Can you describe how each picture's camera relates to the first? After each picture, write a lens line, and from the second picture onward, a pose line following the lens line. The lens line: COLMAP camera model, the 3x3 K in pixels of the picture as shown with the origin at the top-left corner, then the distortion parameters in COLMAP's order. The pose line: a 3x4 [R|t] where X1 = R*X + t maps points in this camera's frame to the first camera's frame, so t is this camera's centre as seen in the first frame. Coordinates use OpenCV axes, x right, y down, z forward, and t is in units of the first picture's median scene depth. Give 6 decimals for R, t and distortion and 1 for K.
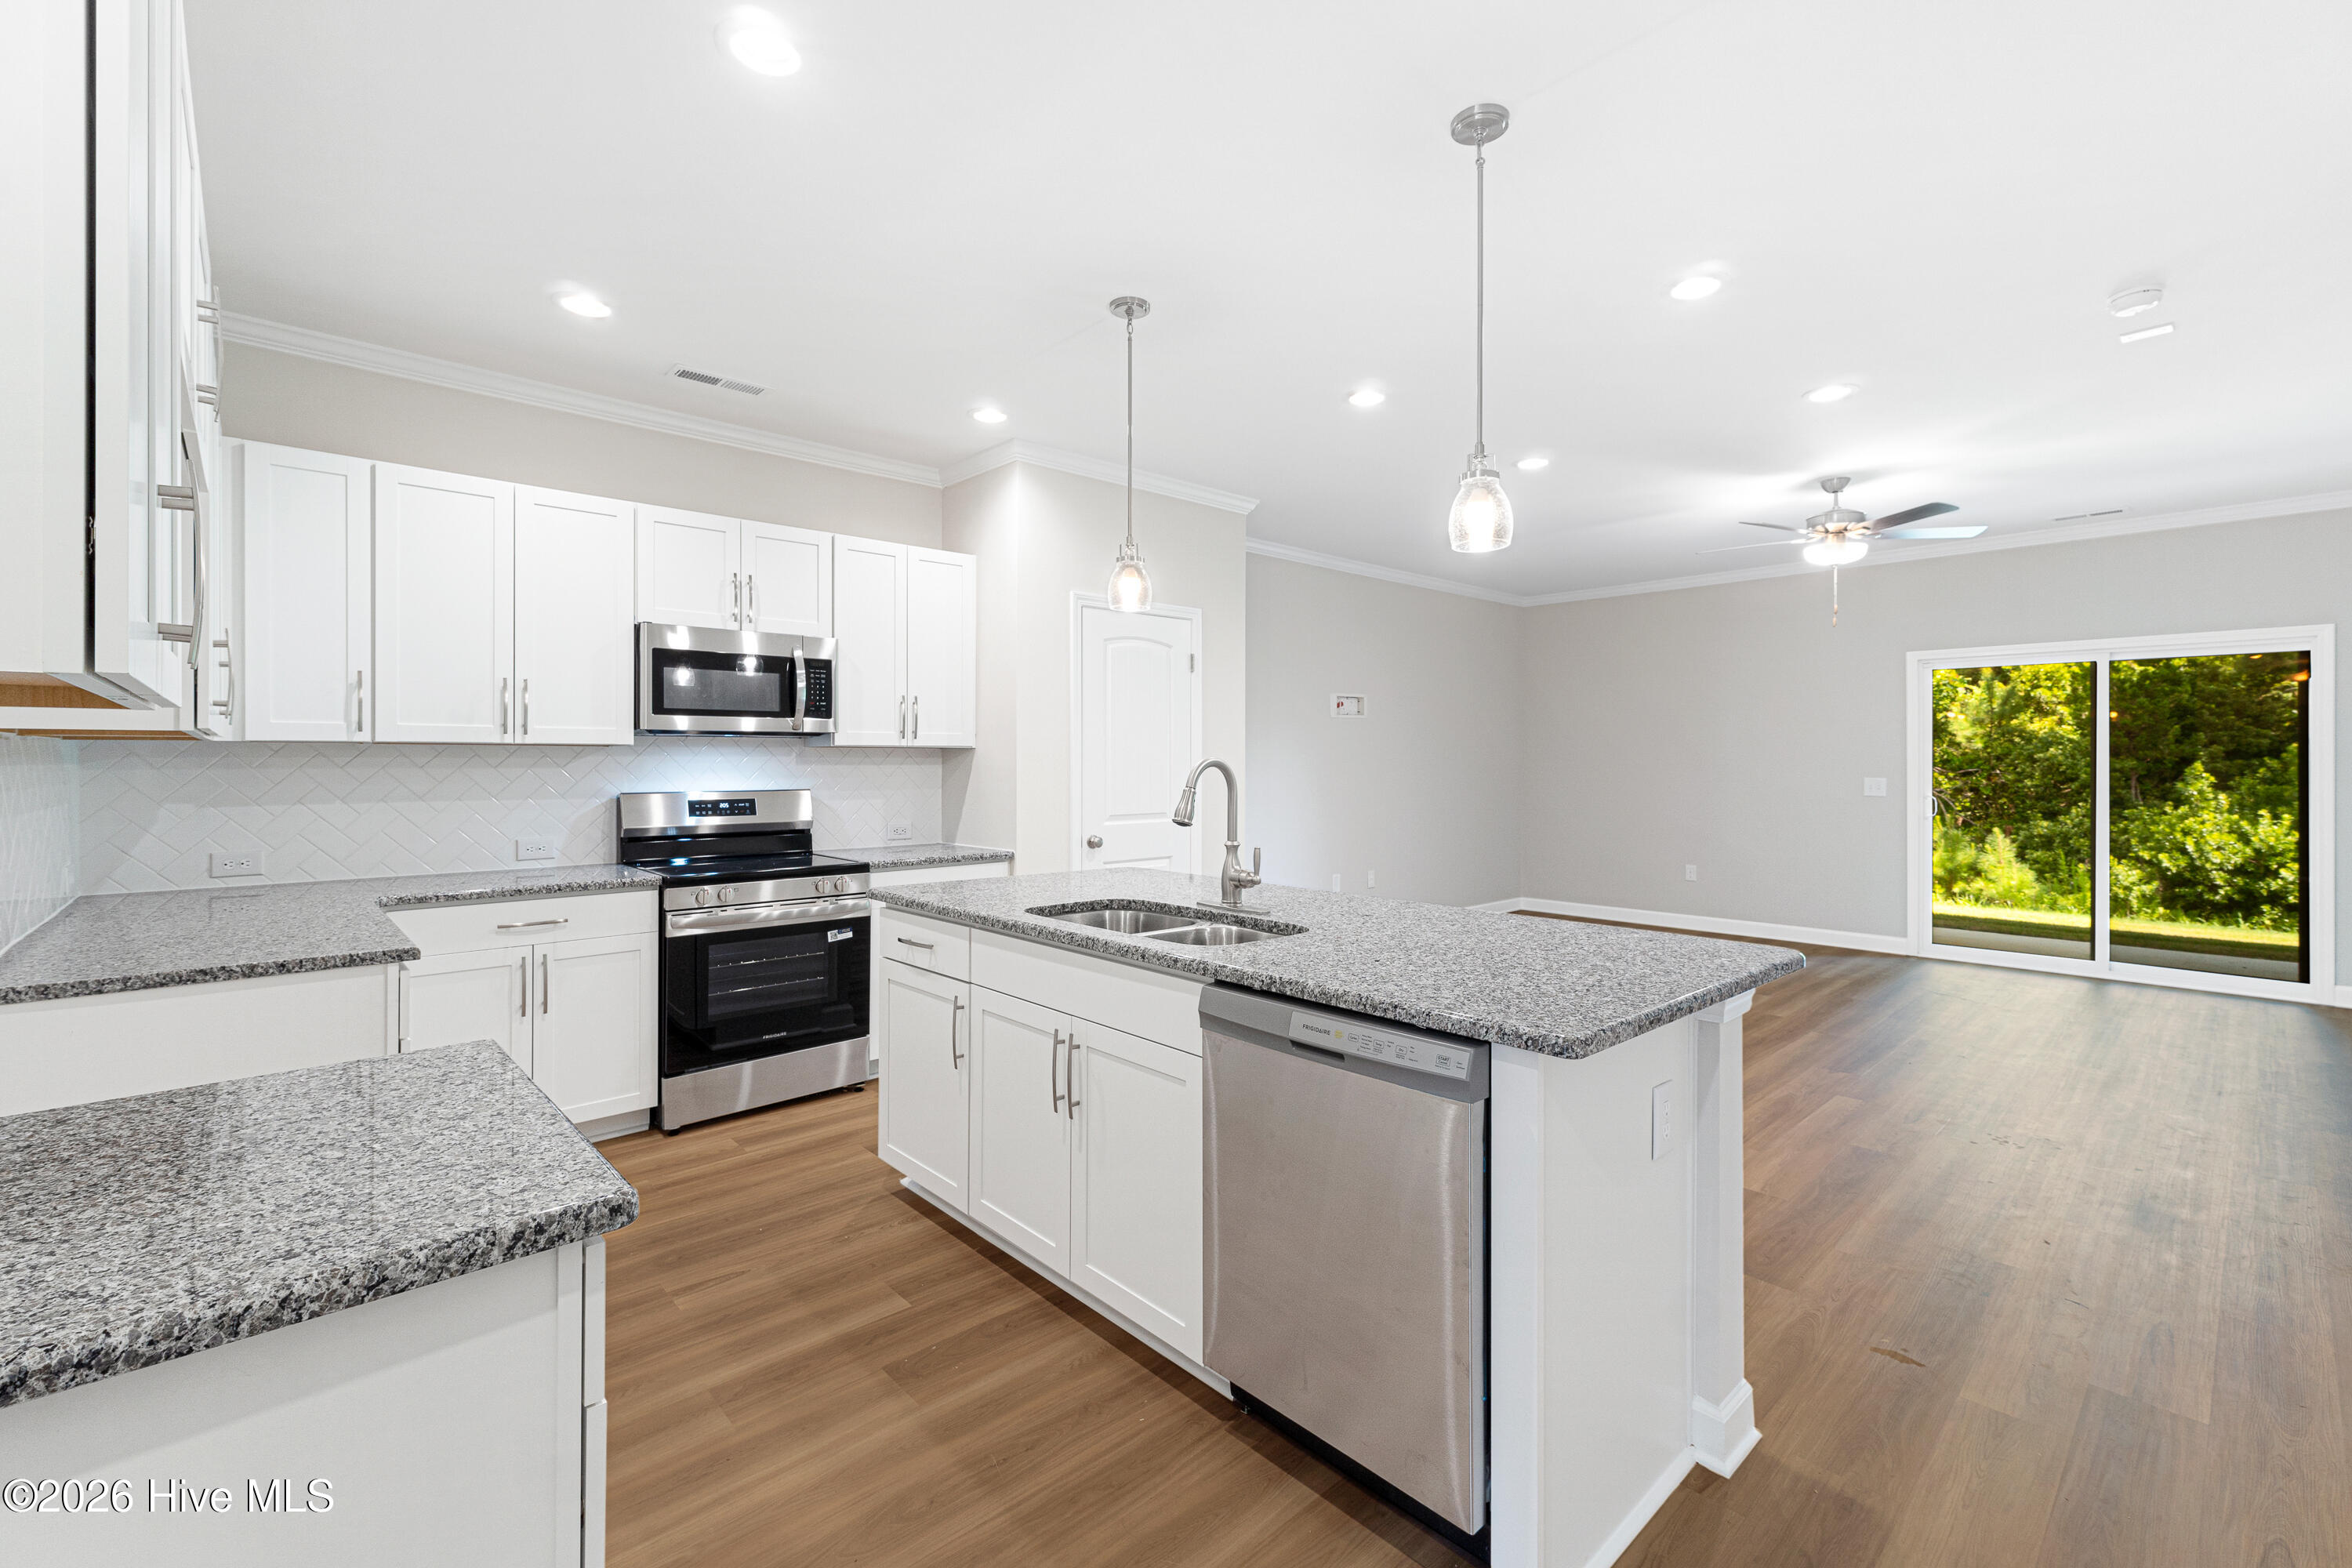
lens RADIAL K [[997.3, 0, 1137.0], [0, 997.3, 748.3], [0, 0, 1]] dist [0.008396, 0.000304]
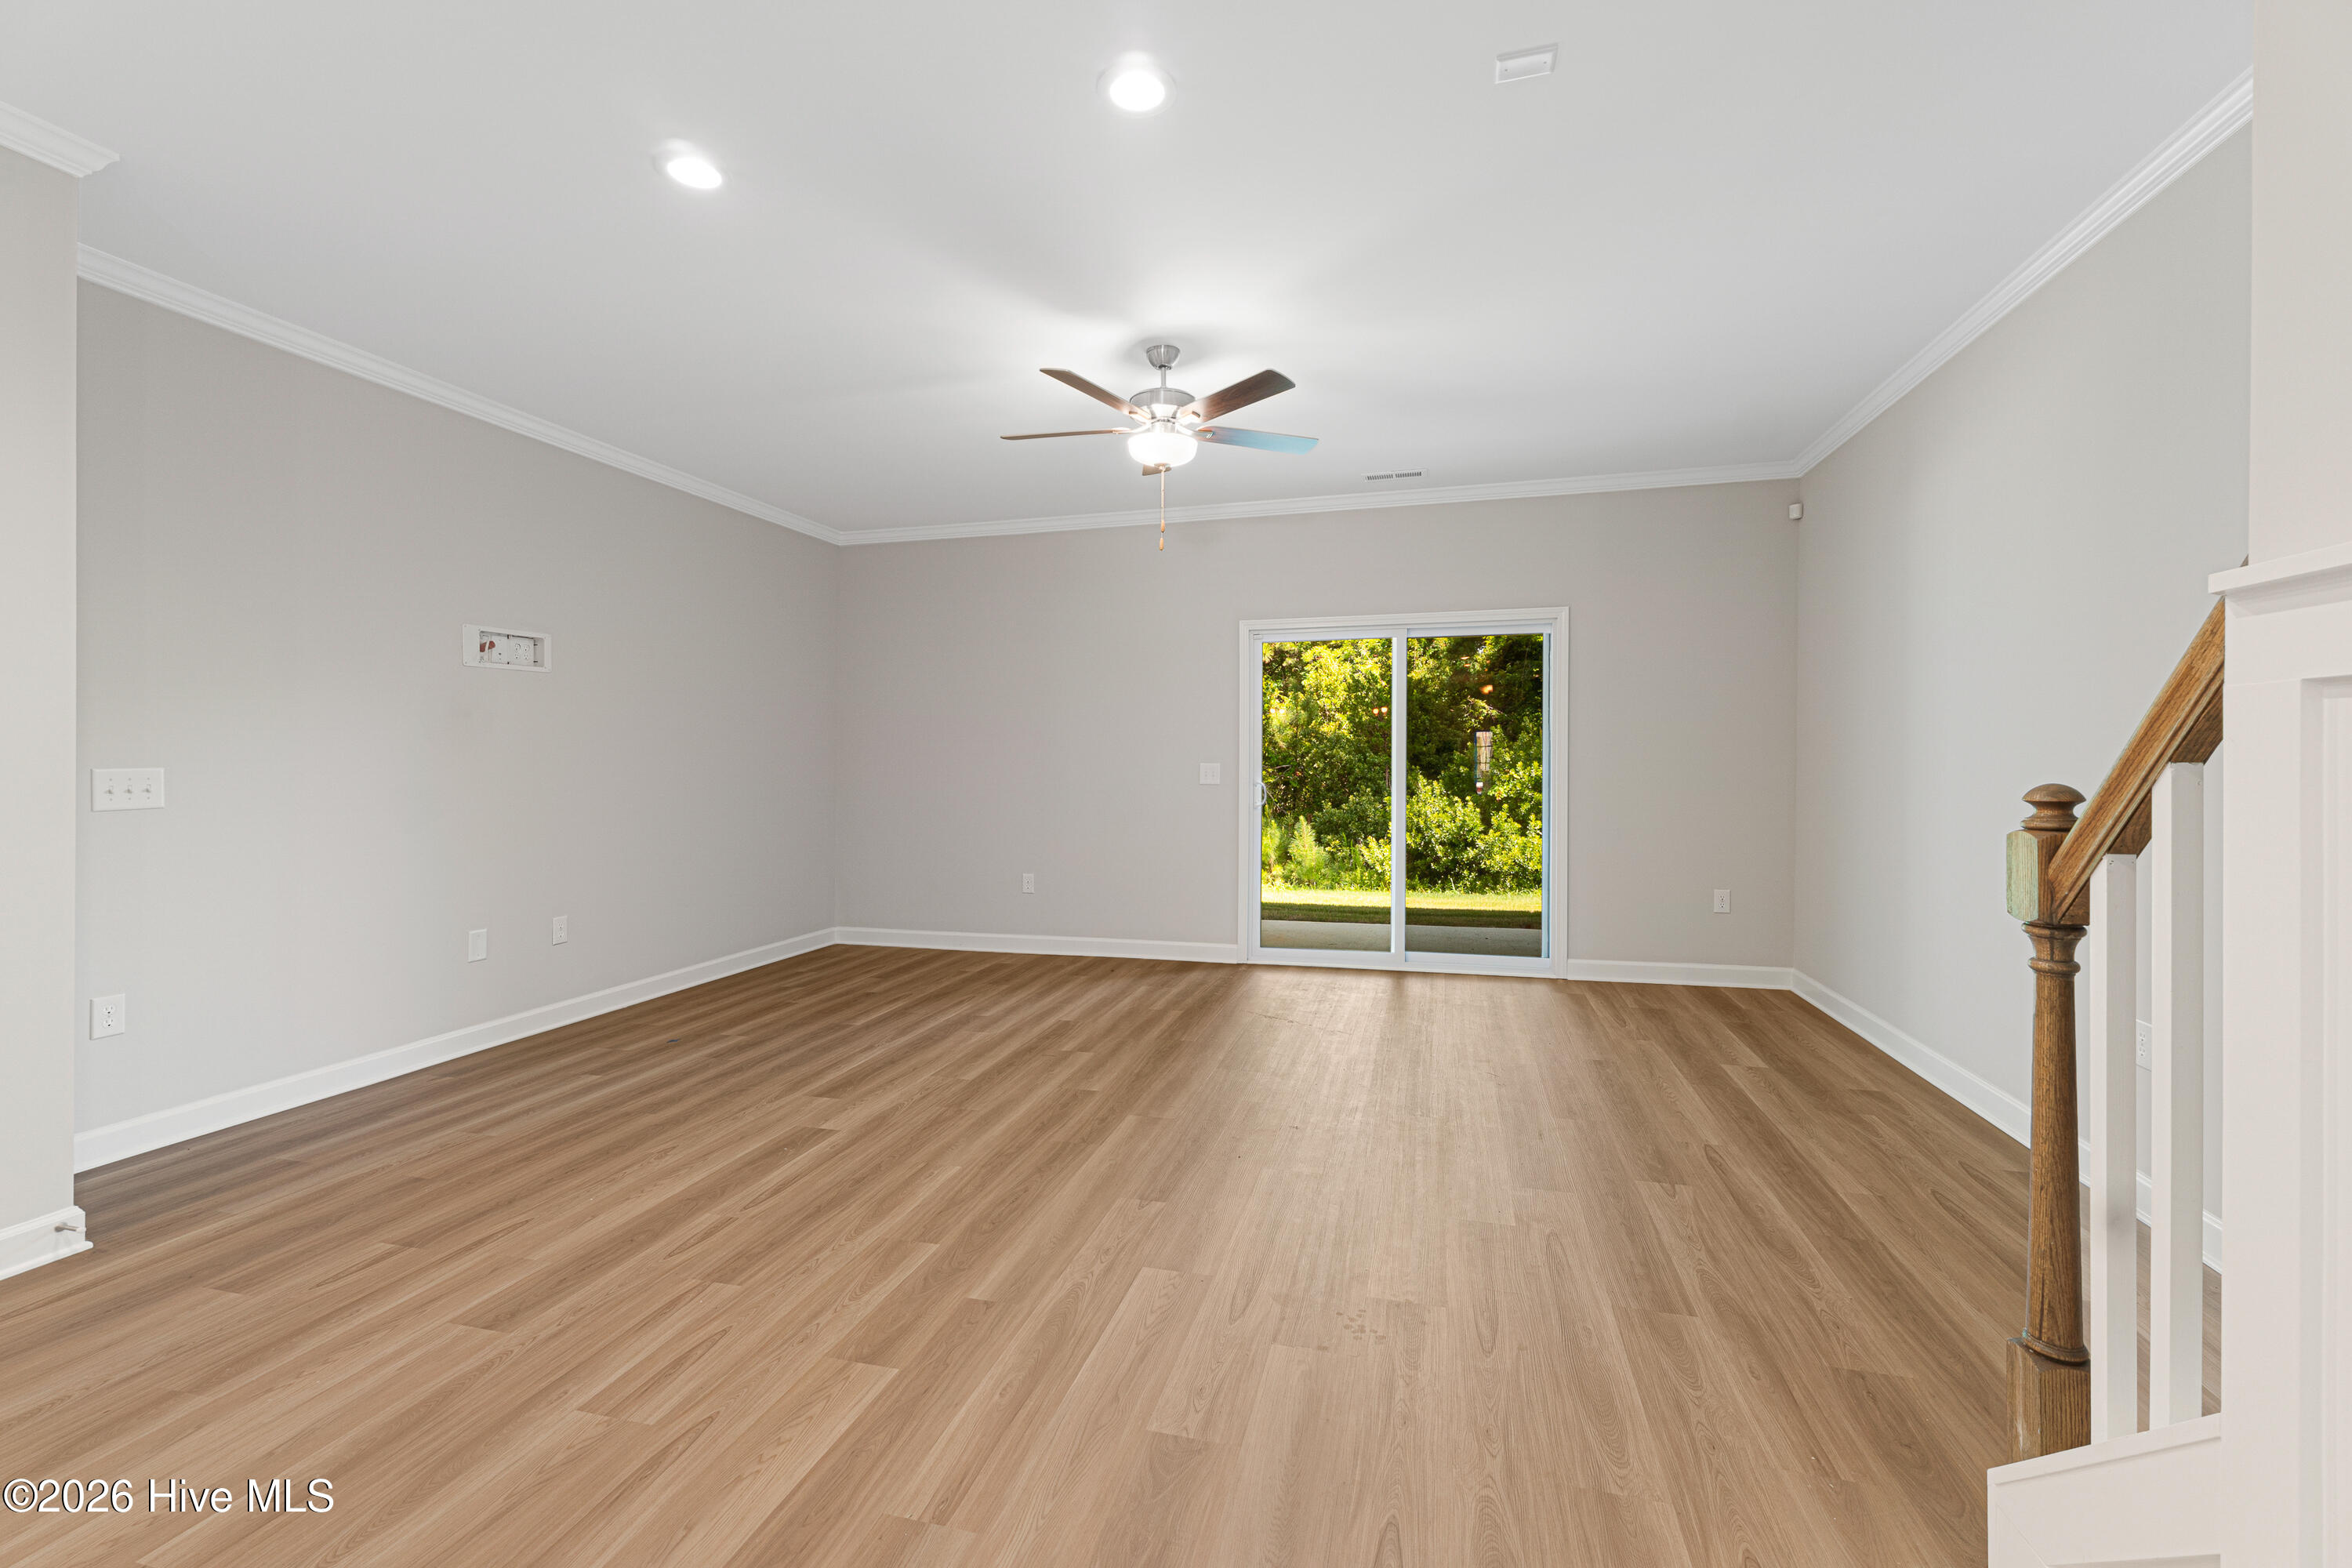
lens RADIAL K [[997.3, 0, 1159.2], [0, 997.3, 766.9], [0, 0, 1]] dist [0.008396, 0.000304]
pose [[0.839676, -0.004916, 0.543066, 0.244646], [-0.002078, 0.999923, 0.012265, 0.024531], [-0.543084, -0.011427, 0.839600, 0.316763]]
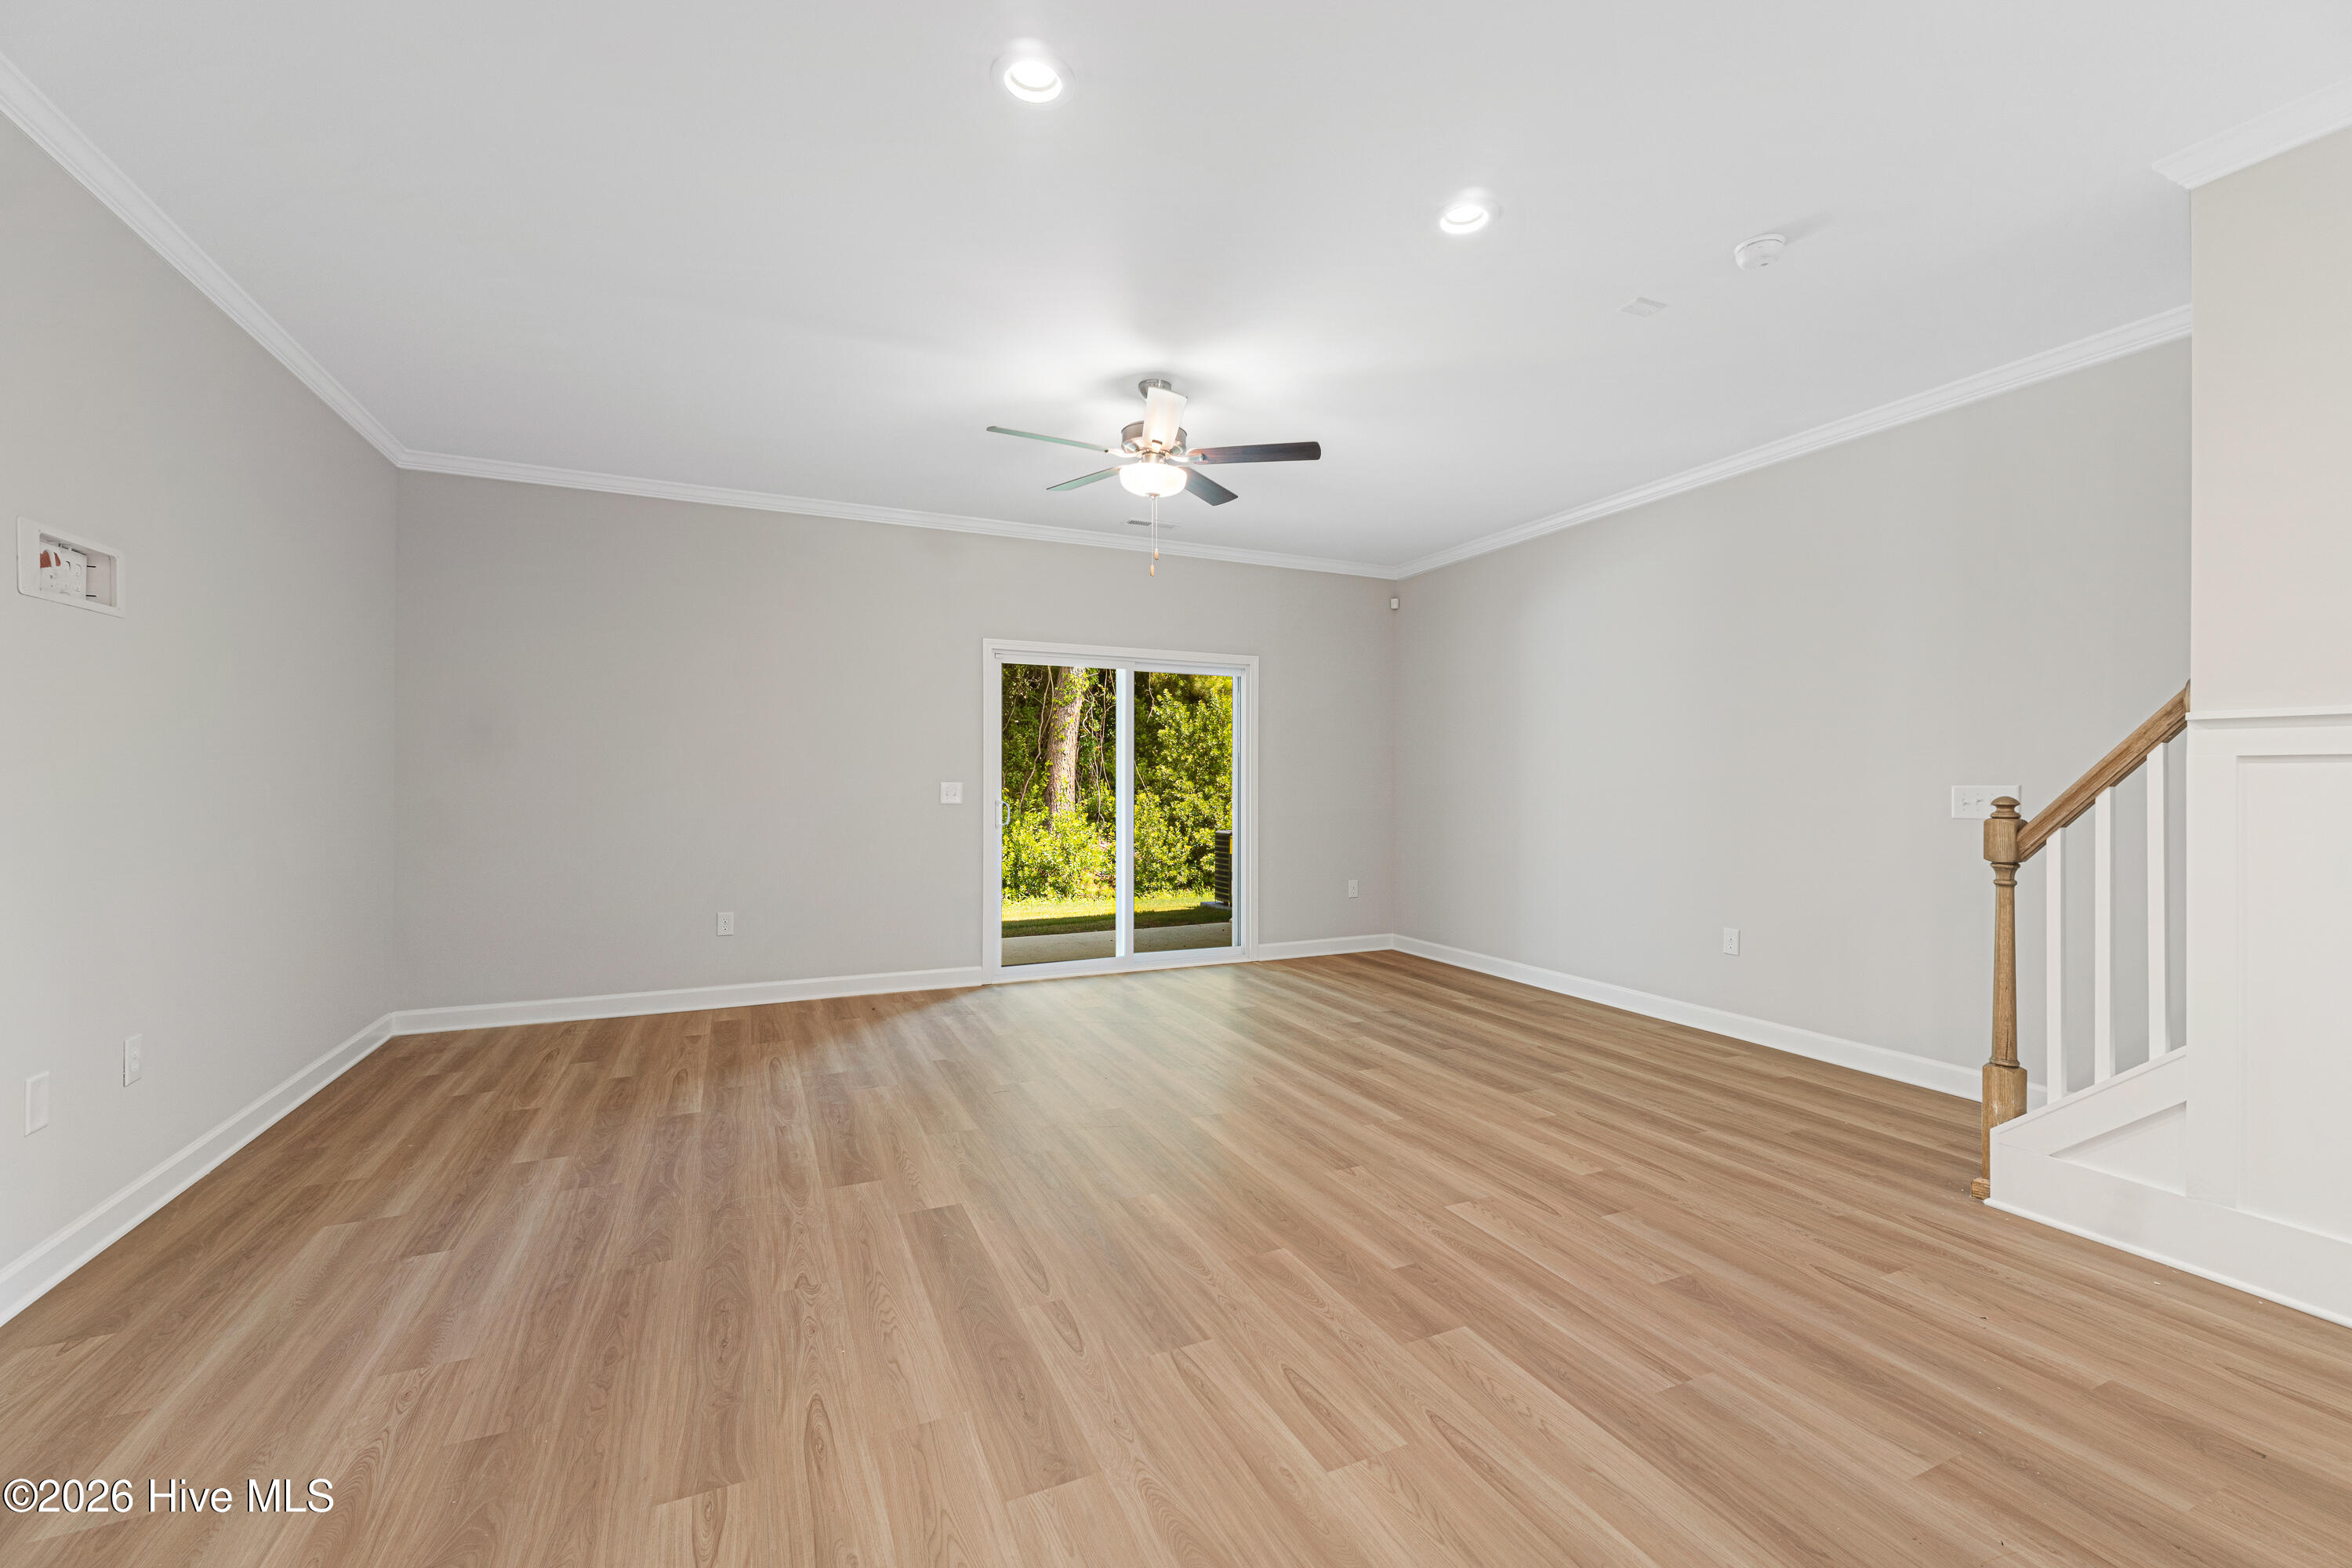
lens RADIAL K [[997.3, 0, 1183.1], [0, 997.3, 782.5], [0, 0, 1]] dist [0.008396, 0.000304]
pose [[0.280992, 0.001805, 0.959708, -0.025459], [-0.013798, 0.999902, 0.002159, 0.028333], [-0.959611, -0.013848, 0.280990, 0.630318]]
